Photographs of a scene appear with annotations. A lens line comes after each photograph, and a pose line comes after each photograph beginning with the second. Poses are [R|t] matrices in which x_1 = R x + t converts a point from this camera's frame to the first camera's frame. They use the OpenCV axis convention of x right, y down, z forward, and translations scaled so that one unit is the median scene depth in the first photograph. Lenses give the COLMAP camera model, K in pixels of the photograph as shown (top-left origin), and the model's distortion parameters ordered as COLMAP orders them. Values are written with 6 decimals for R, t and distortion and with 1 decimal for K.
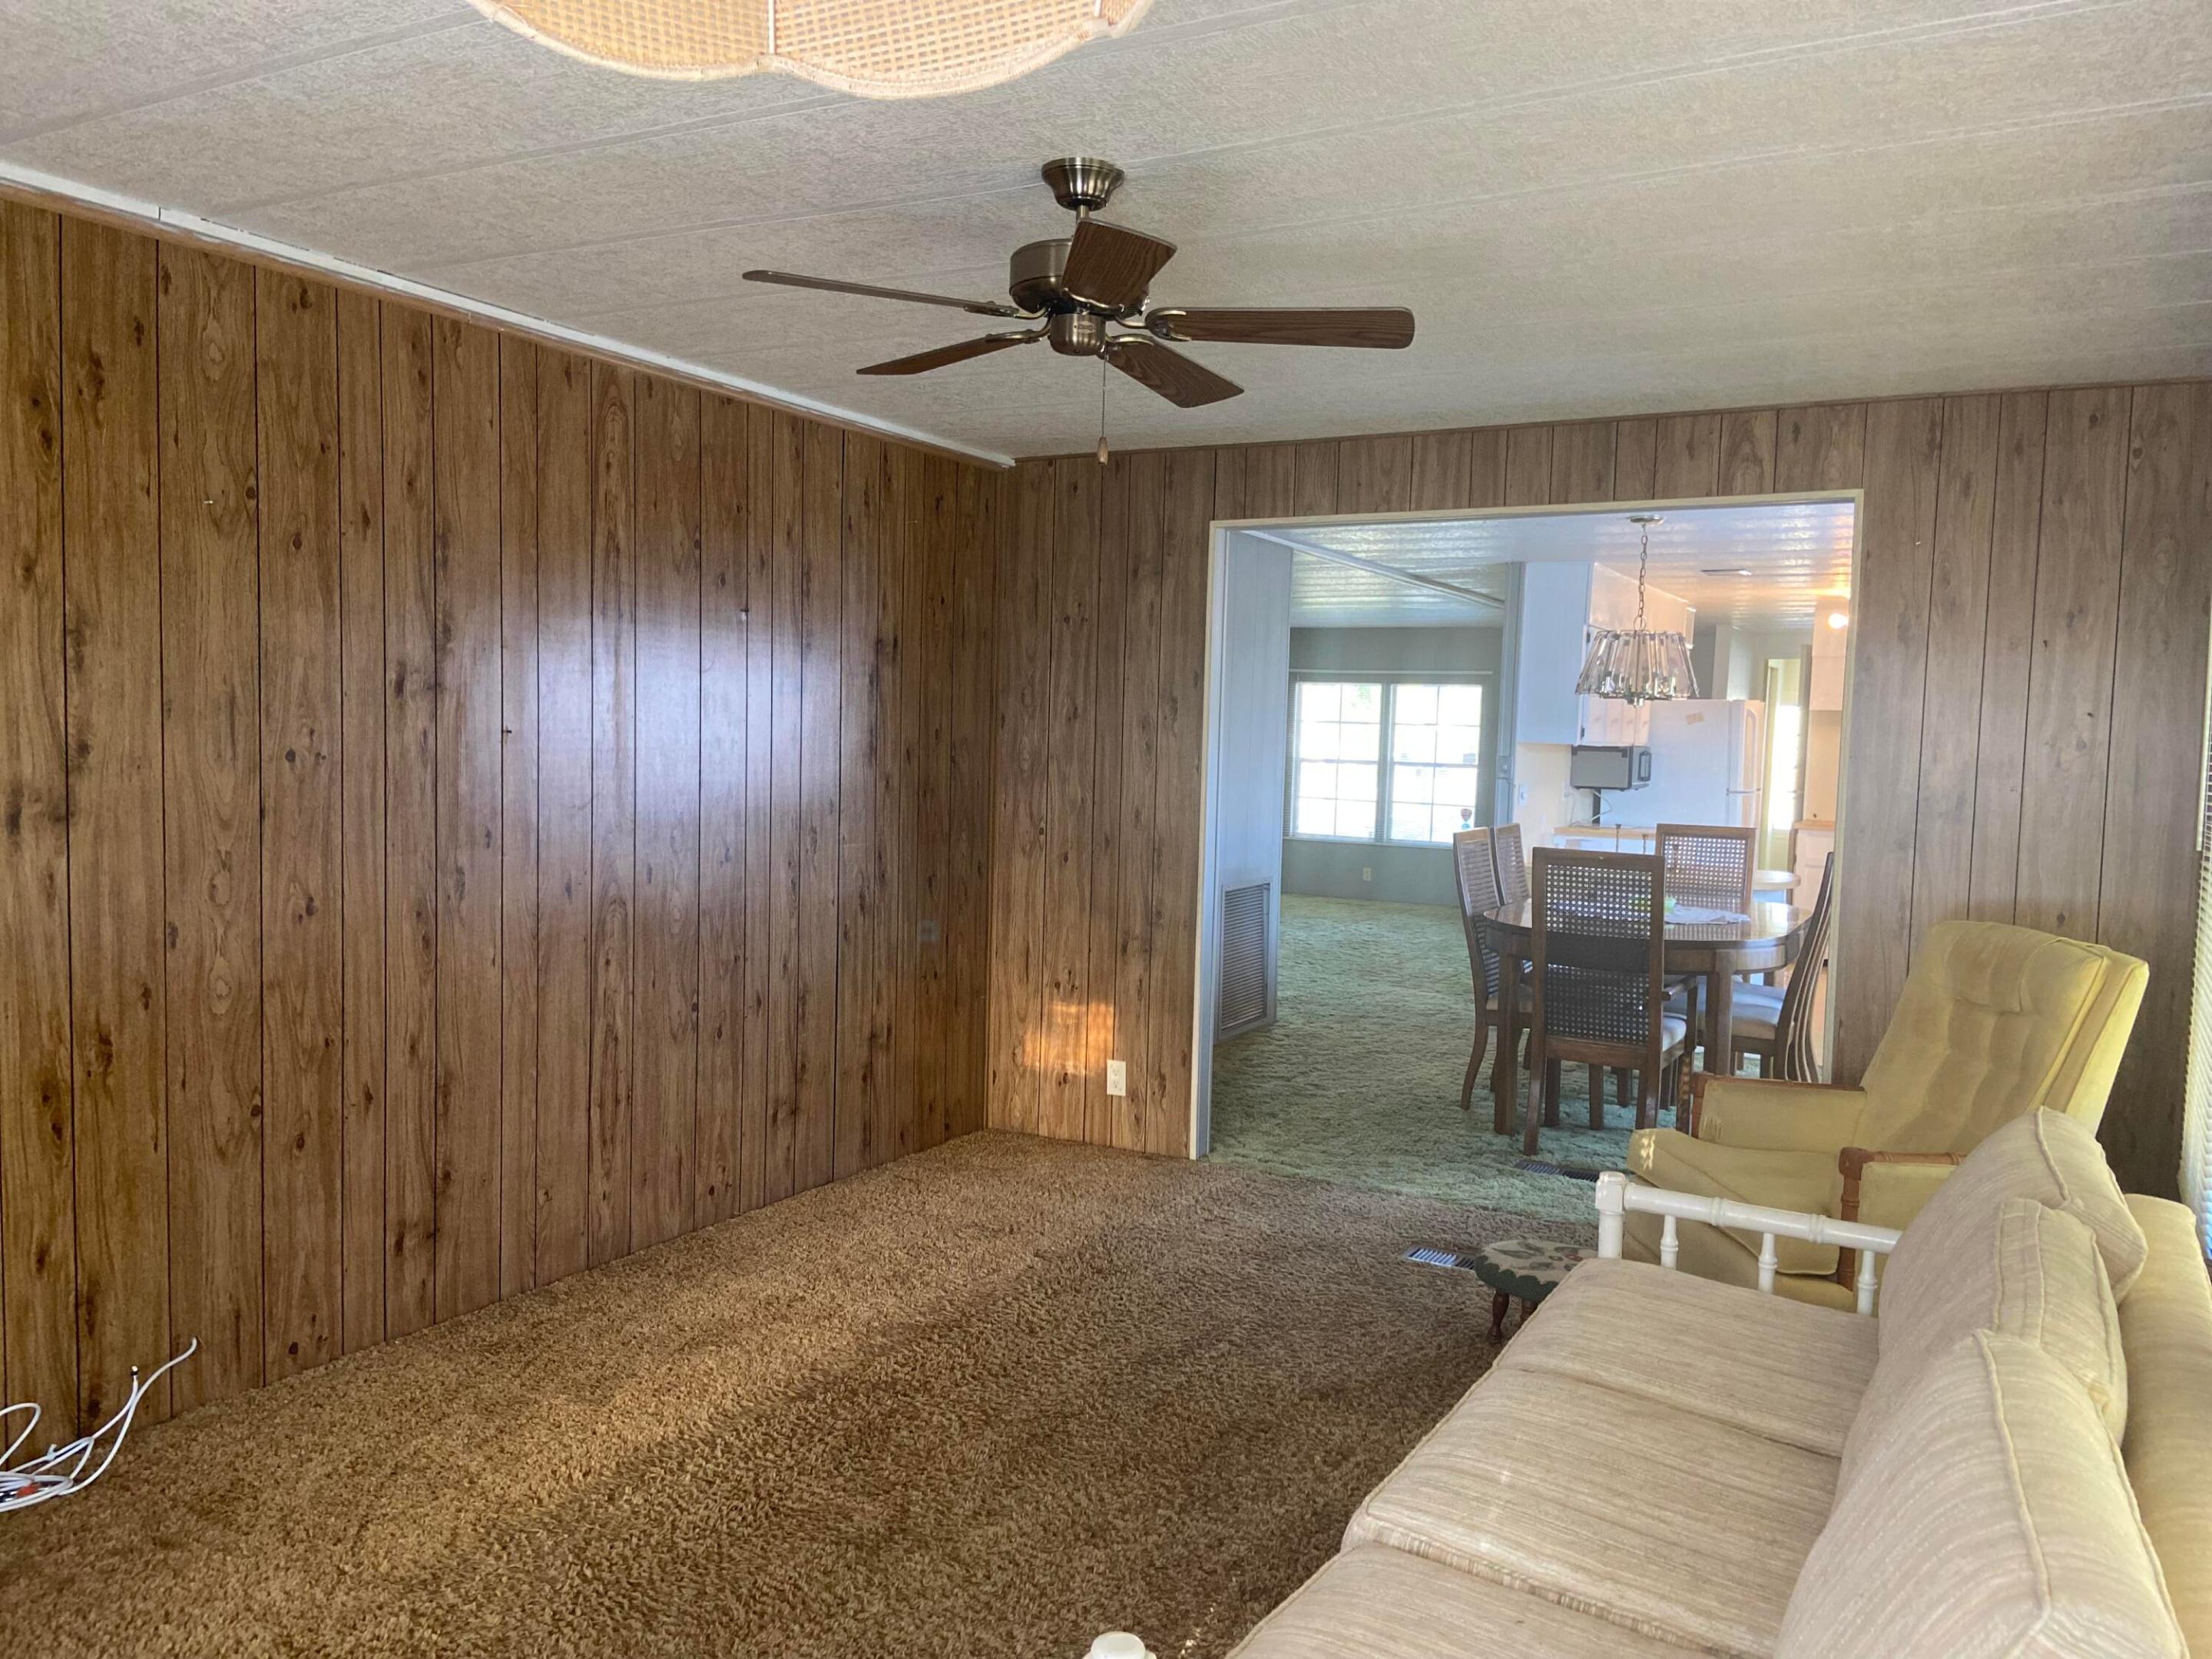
lens RADIAL K [[1672.1, 0, 1100.2], [0, 1672.1, 843.0], [0, 0, 1]] dist [0.040661, -0.001787]
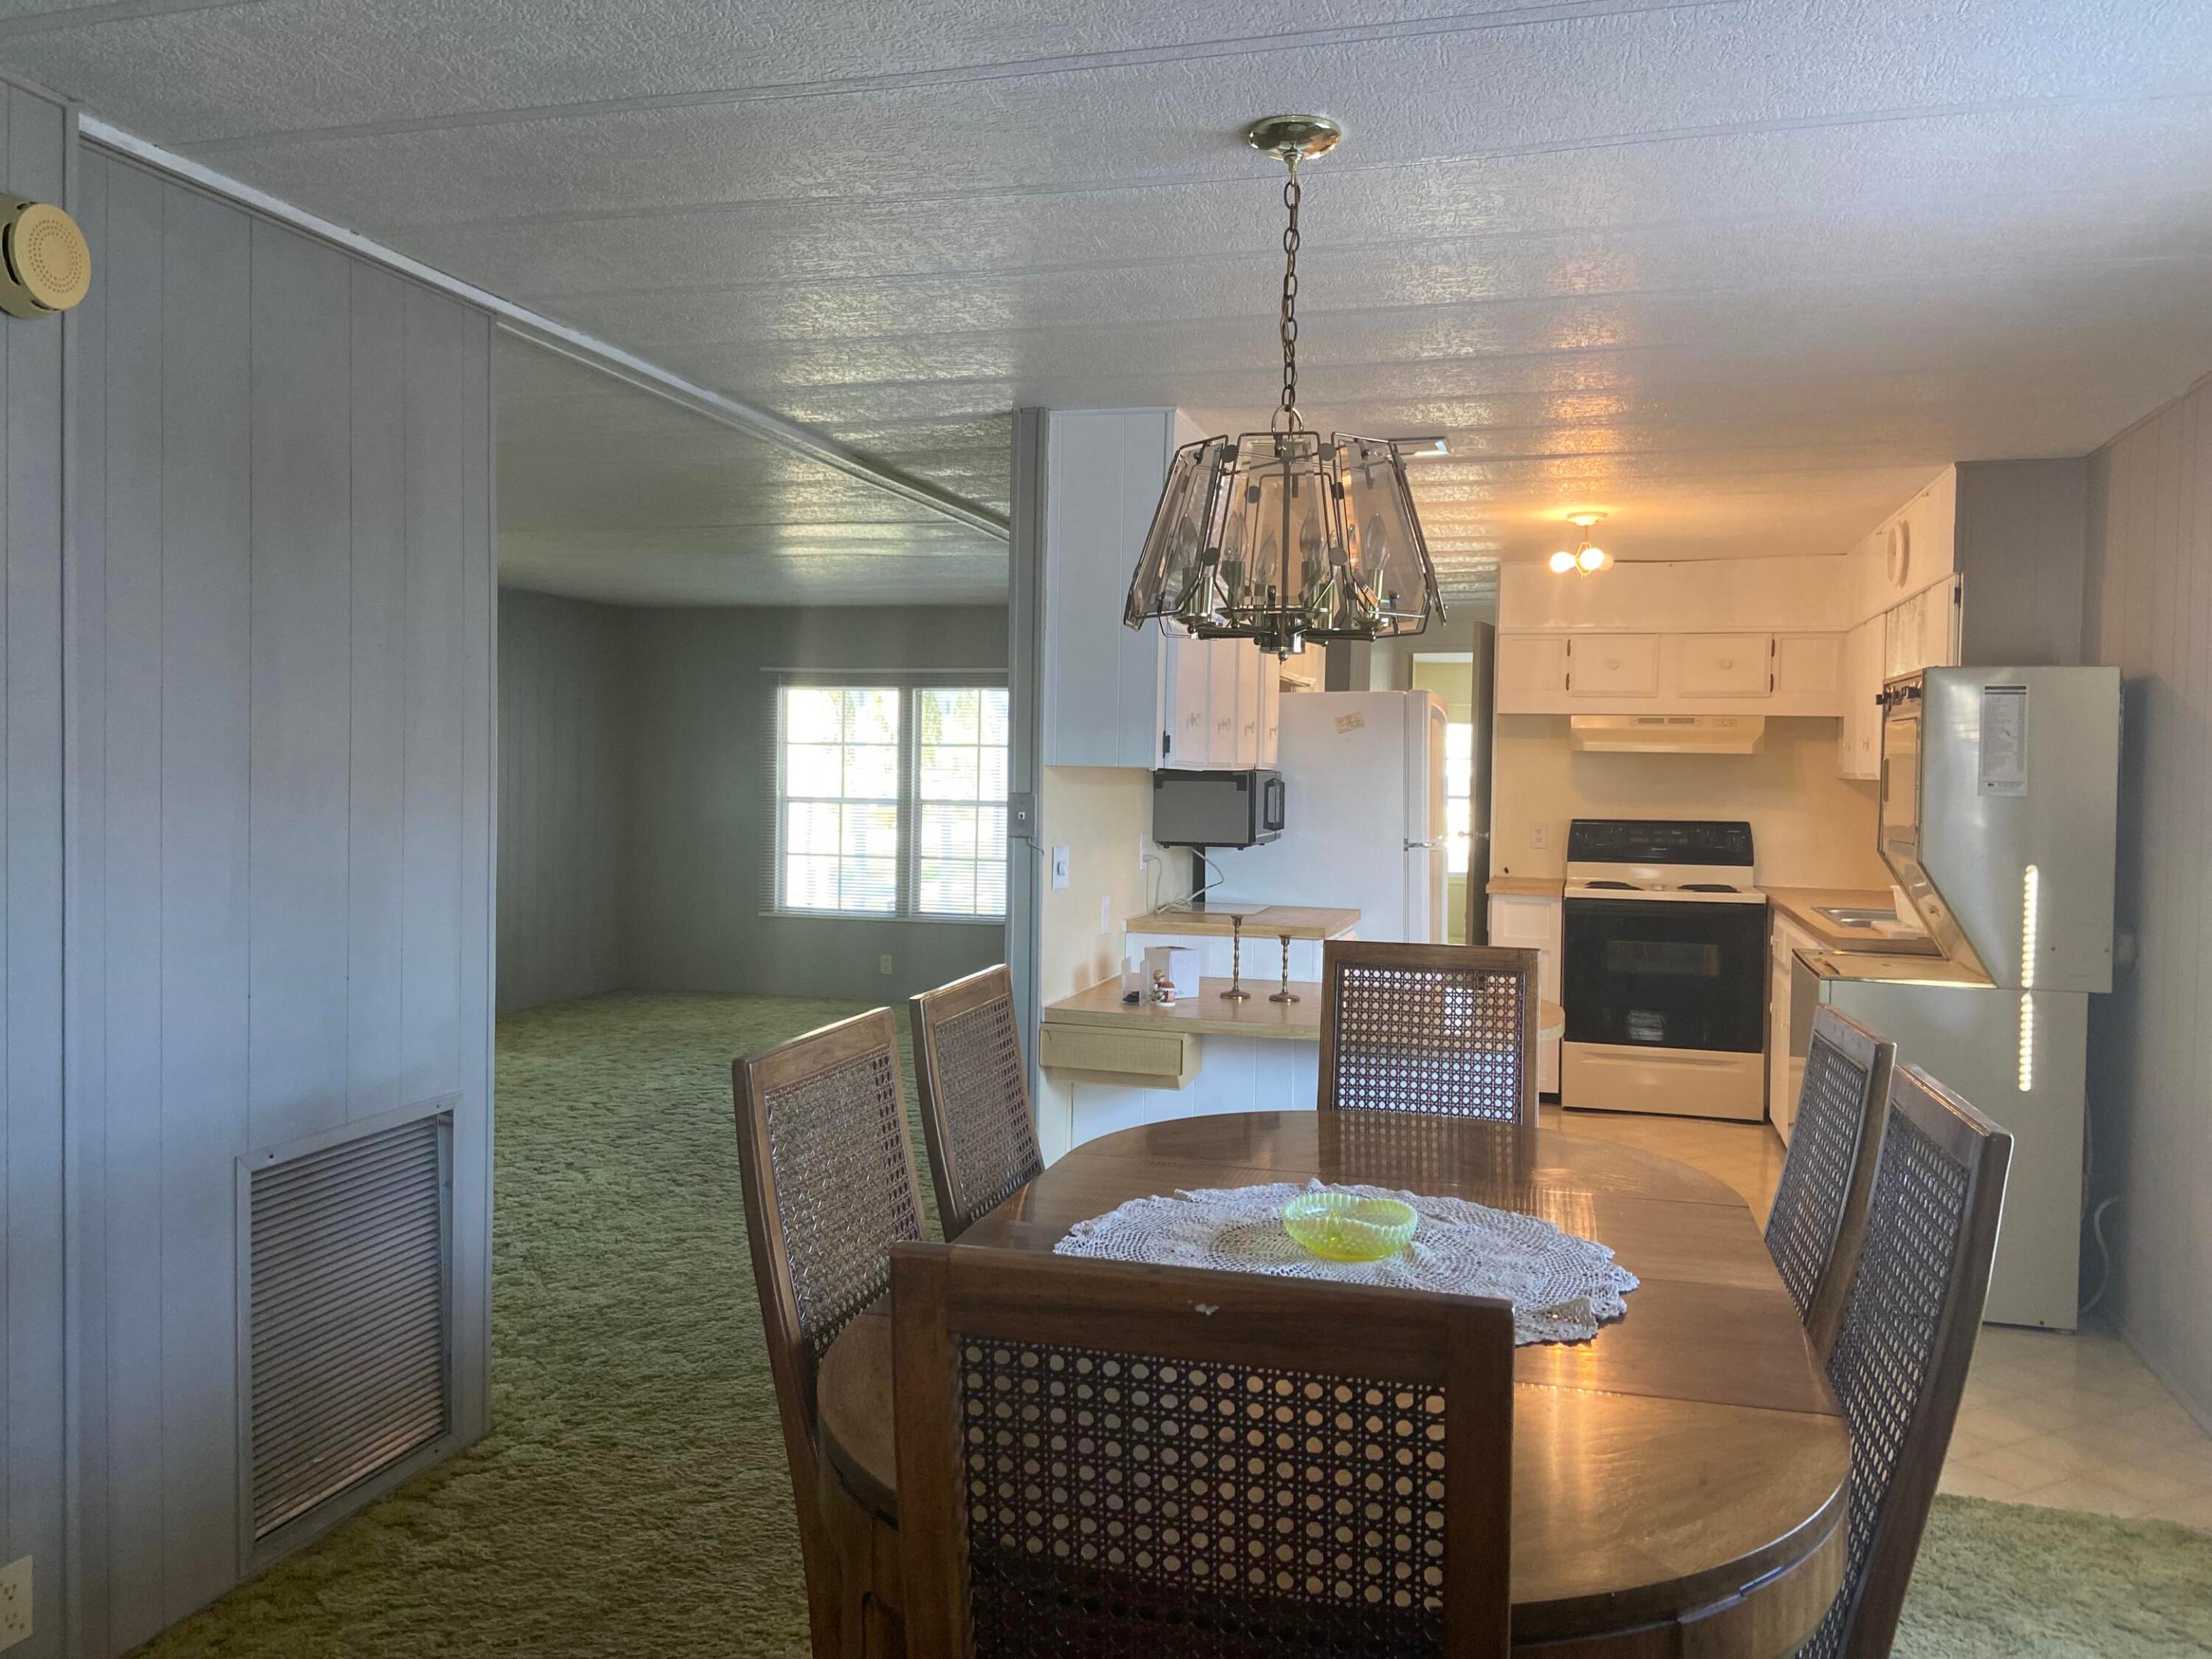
lens RADIAL K [[1672.1, 0, 1109.0], [0, 1672.1, 826.0], [0, 0, 1]] dist [0.040661, -0.001787]
pose [[0.972835, -0.023521, 0.230300, 0.134034], [0.030523, 0.999172, -0.026889, -0.024387], [-0.229477, 0.033188, 0.972748, 0.447394]]
